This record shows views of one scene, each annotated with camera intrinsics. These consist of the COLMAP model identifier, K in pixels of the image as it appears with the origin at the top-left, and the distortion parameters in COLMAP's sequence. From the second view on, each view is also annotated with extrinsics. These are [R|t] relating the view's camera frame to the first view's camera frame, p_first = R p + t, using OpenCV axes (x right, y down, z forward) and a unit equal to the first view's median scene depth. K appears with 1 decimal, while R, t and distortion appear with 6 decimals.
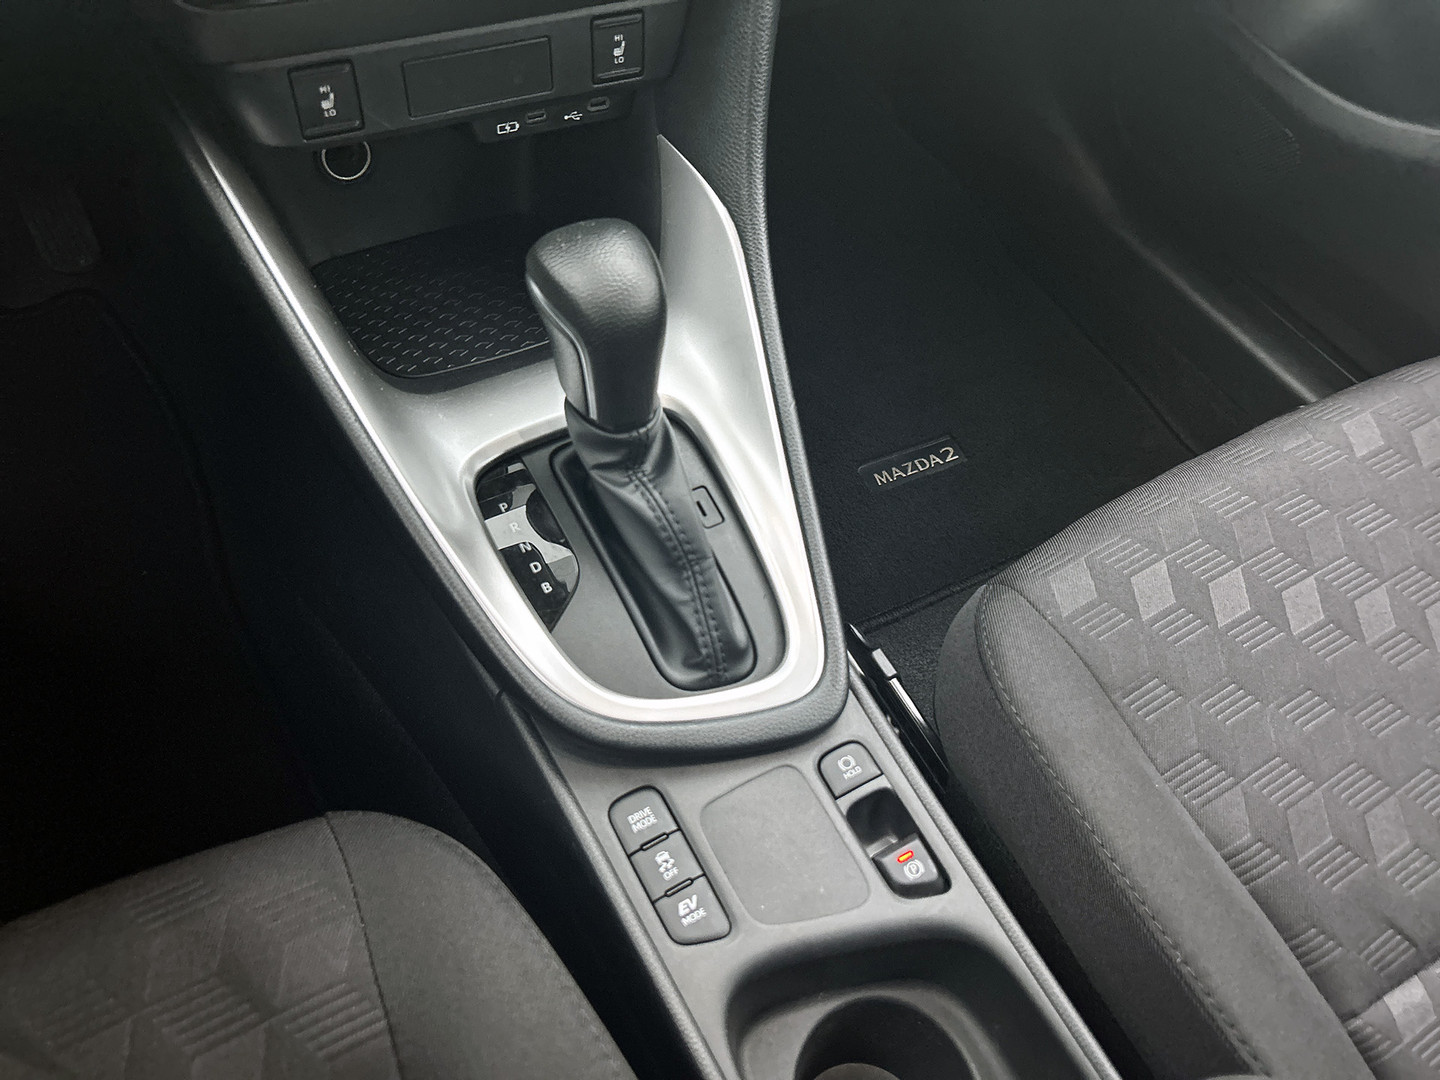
lens RADIAL K [[1066.4, 0, 716.9], [0, 1066.4, 544.1], [0, 0, 1]] dist [0.047956, -0.071551]
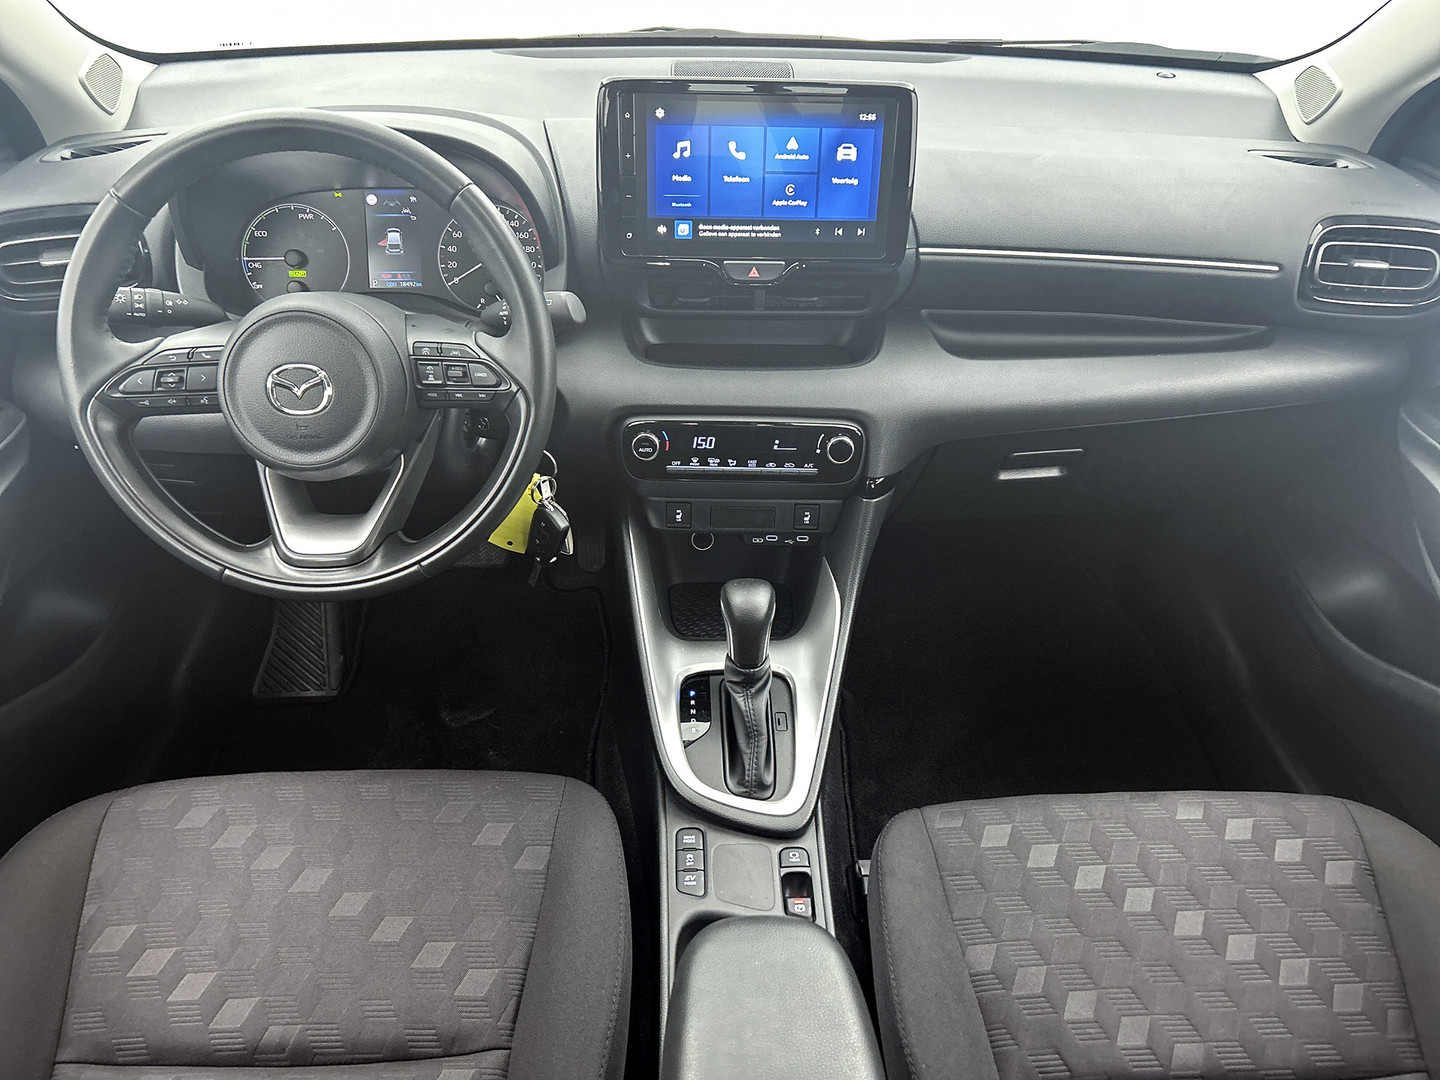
lens RADIAL K [[1066.4, 0, 716.9], [0, 1066.4, 544.1], [0, 0, 1]] dist [0.047956, -0.071551]
pose [[0.880280, 0.189883, -0.434801, 0.744264], [-0.333767, 0.899154, -0.283058, 0.292915], [0.337205, 0.394293, 0.854884, -0.978822]]
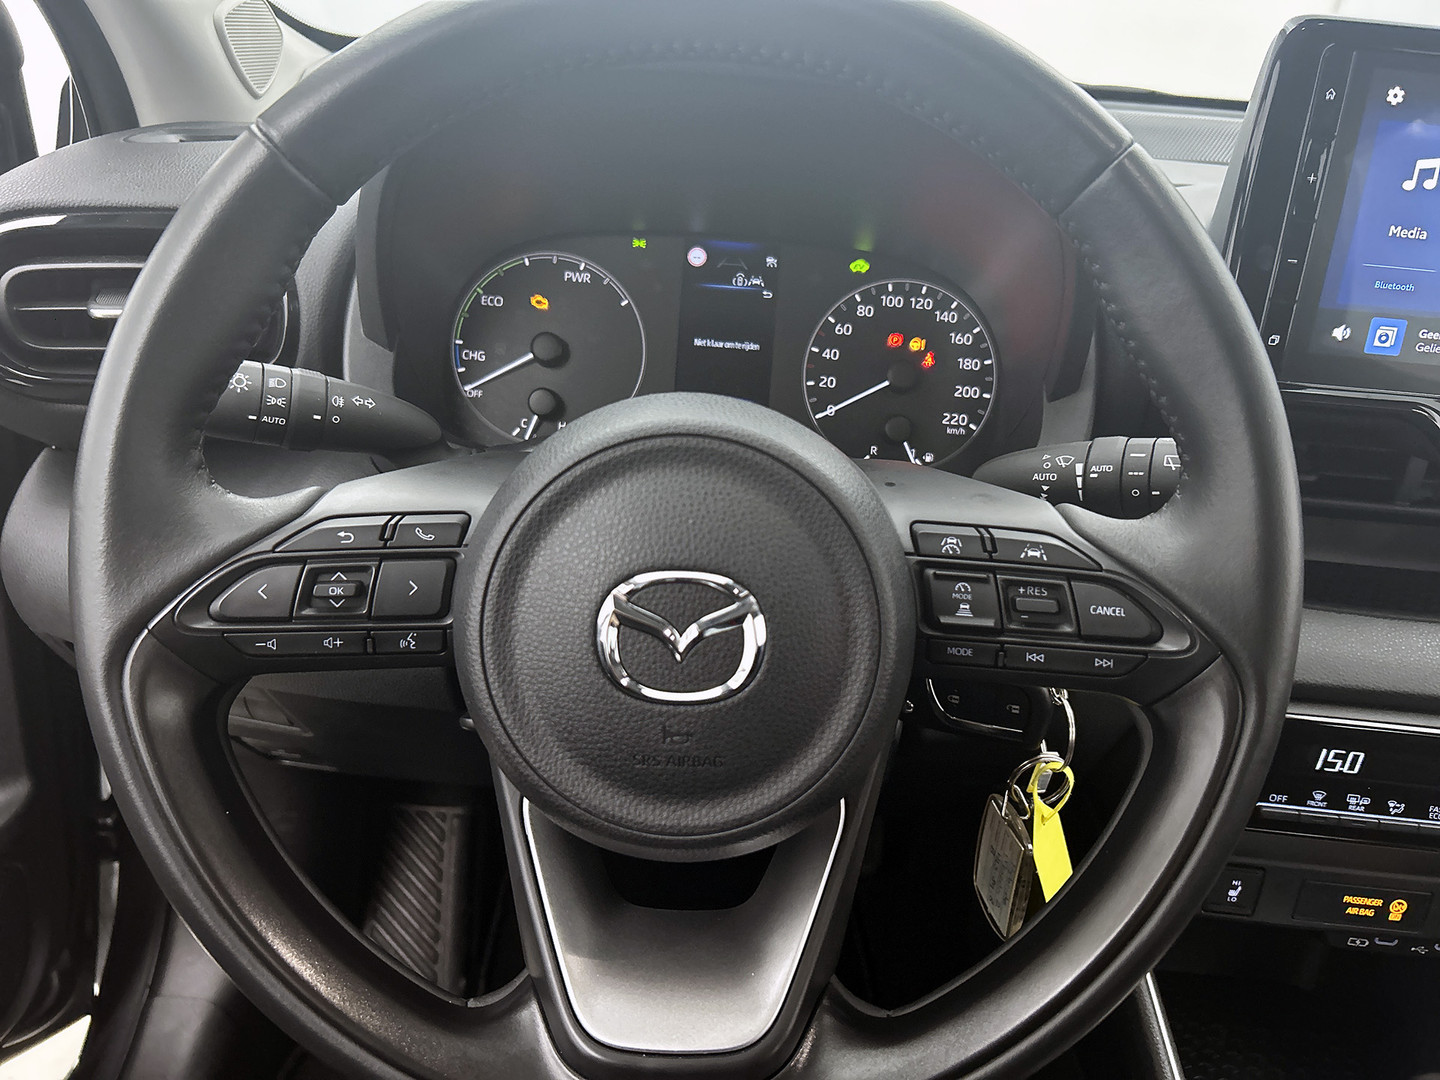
lens RADIAL K [[1066.4, 0, 716.9], [0, 1066.4, 544.1], [0, 0, 1]] dist [0.047956, -0.071551]
pose [[0.848795, 0.192301, -0.492512, -0.309899], [-0.417278, 0.815695, -0.400650, 0.011375], [0.324695, 0.545584, 0.772600, -0.357051]]
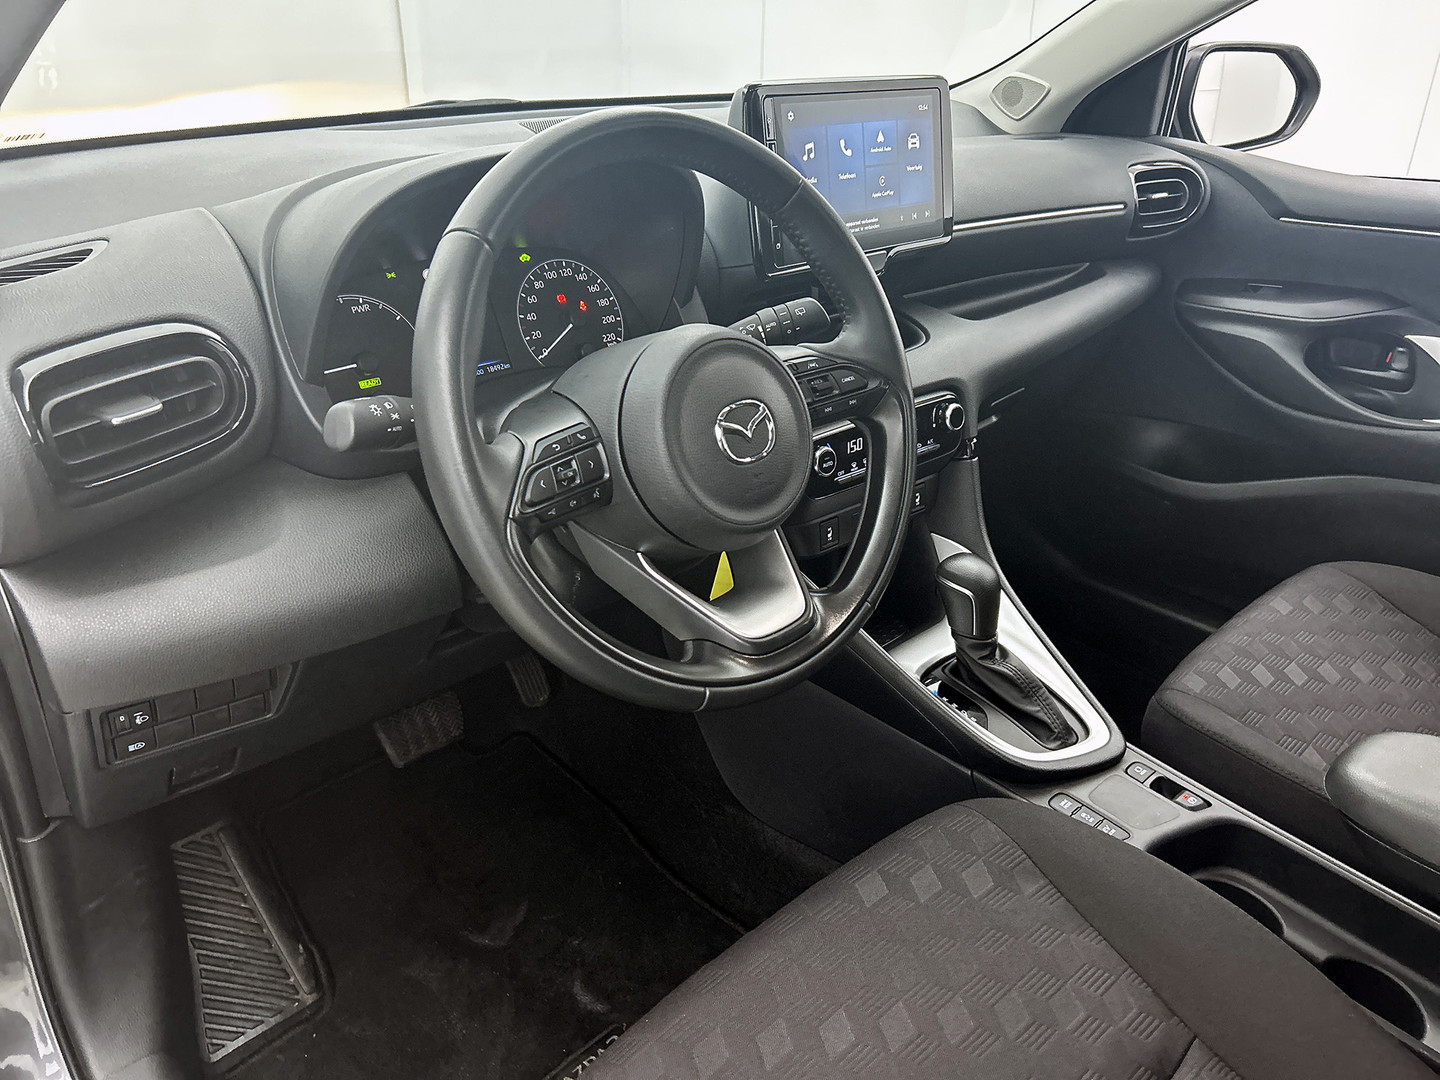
lens RADIAL K [[1066.4, 0, 716.9], [0, 1066.4, 544.1], [0, 0, 1]] dist [0.047956, -0.071551]
pose [[0.970830, -0.184844, 0.152716, -0.900383], [0.233611, 0.872639, -0.428866, 0.520221], [-0.053992, 0.452032, 0.890366, -1.001115]]
